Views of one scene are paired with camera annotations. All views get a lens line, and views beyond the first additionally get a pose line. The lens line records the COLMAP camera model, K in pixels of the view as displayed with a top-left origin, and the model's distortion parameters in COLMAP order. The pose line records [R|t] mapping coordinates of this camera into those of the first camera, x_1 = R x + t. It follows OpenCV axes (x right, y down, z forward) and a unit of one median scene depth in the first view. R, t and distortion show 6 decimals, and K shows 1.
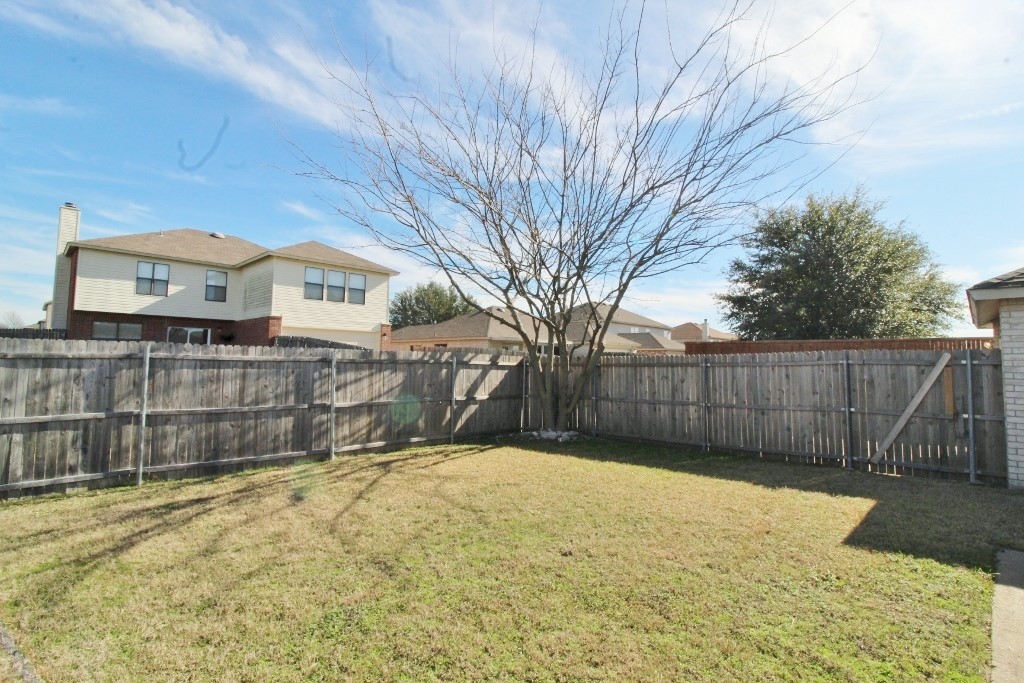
lens RADIAL K [[490.6, 0, 510.1], [0, 490.6, 322.7], [0, 0, 1]] dist [-0.002570, -0.001204]
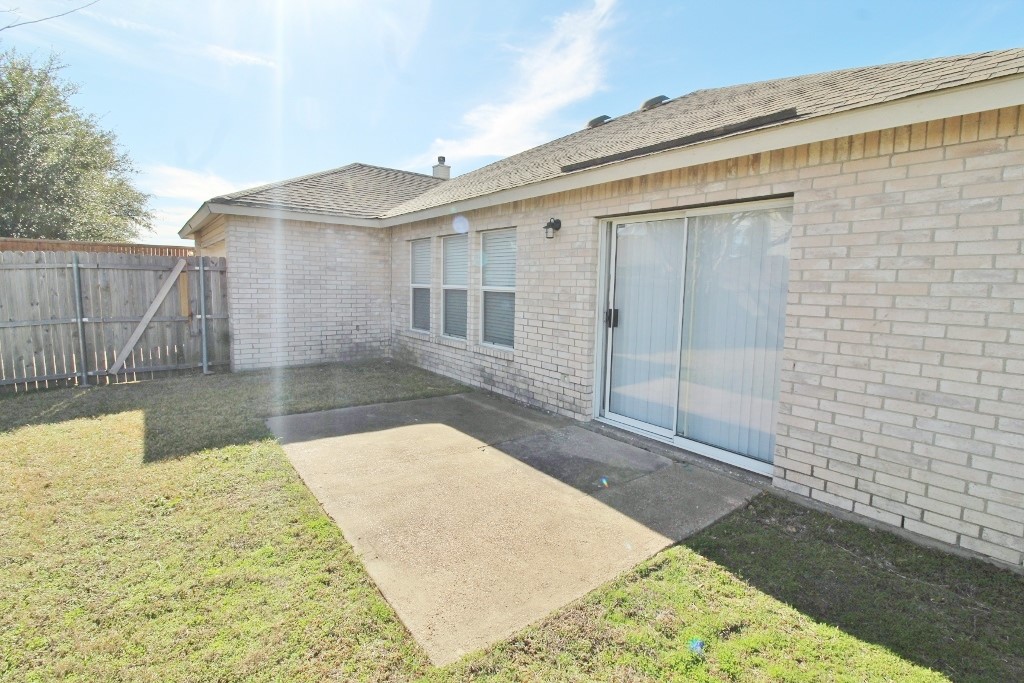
lens RADIAL K [[490.6, 0, 510.1], [0, 490.6, 322.7], [0, 0, 1]] dist [-0.002570, -0.001204]
pose [[0.150396, -0.091650, 0.984368, -0.119105], [-0.096862, 0.989537, 0.106930, 0.031014], [-0.983869, -0.111430, 0.139945, 0.271603]]
